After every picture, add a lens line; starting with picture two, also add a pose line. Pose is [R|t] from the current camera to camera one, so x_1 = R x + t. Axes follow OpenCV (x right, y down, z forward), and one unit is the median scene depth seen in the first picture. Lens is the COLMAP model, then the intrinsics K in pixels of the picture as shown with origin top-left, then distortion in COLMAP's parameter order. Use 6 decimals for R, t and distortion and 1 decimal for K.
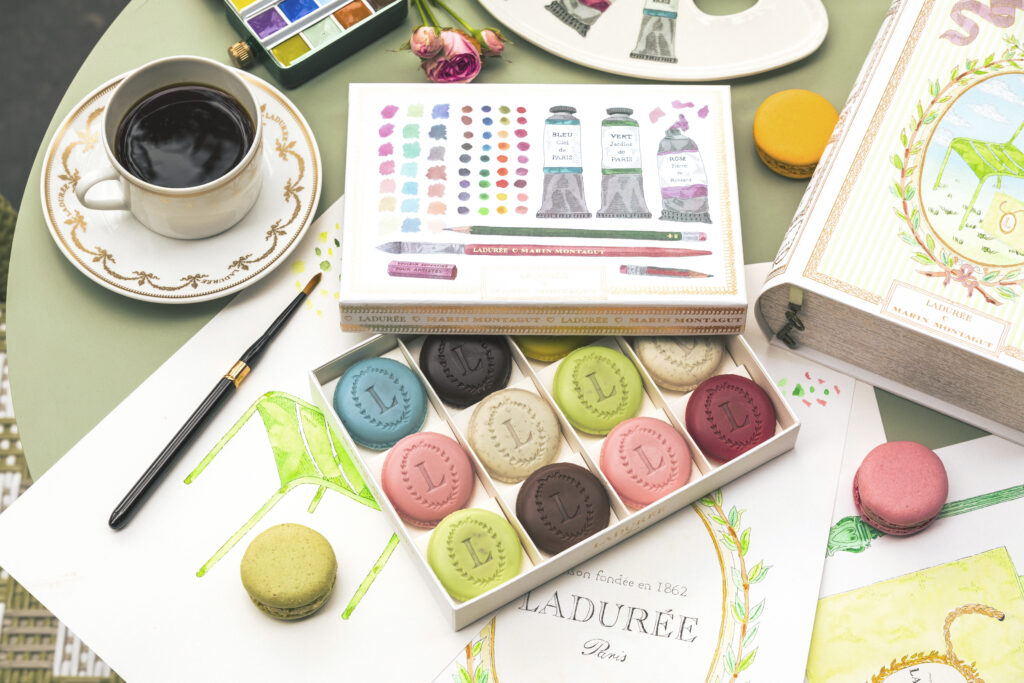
lens RADIAL K [[2558.7, 0, 512.0], [0, 2558.7, 341.5], [0, 0, 1]] dist [-0.022644, 0.080341]
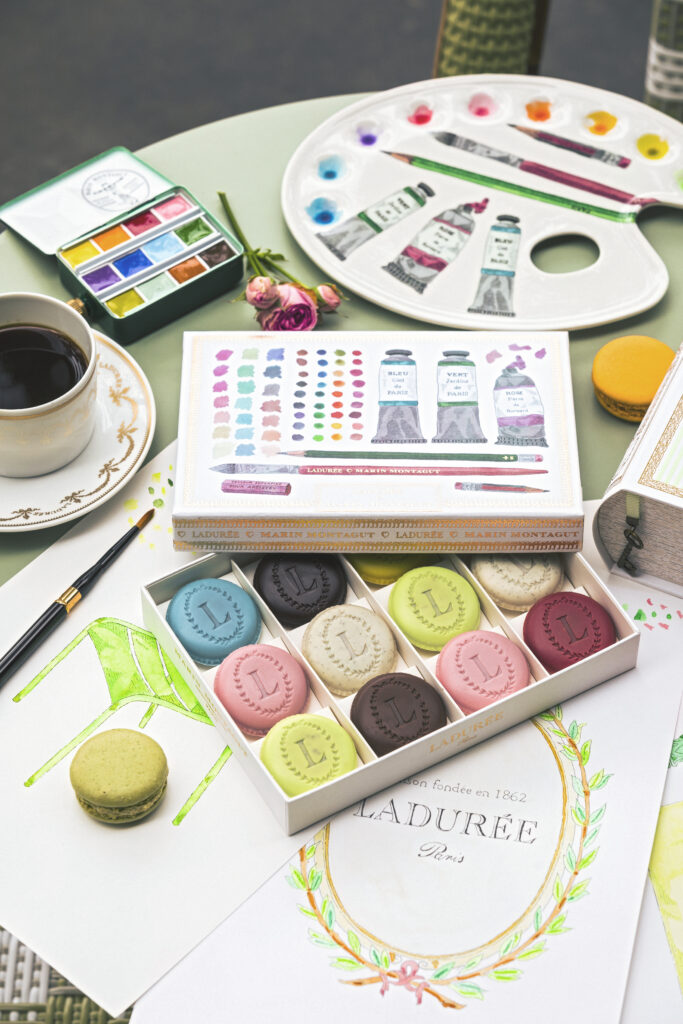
lens RADIAL K [[3186.4, 0, 327.1], [0, 3186.4, 510.5], [0, 0, 1]] dist [0.150458, -0.343079]
pose [[0.999813, -0.006219, -0.018298, 0.015006], [0.002492, 0.980399, -0.197005, 0.222926], [0.019165, 0.196923, 0.980232, -0.210209]]
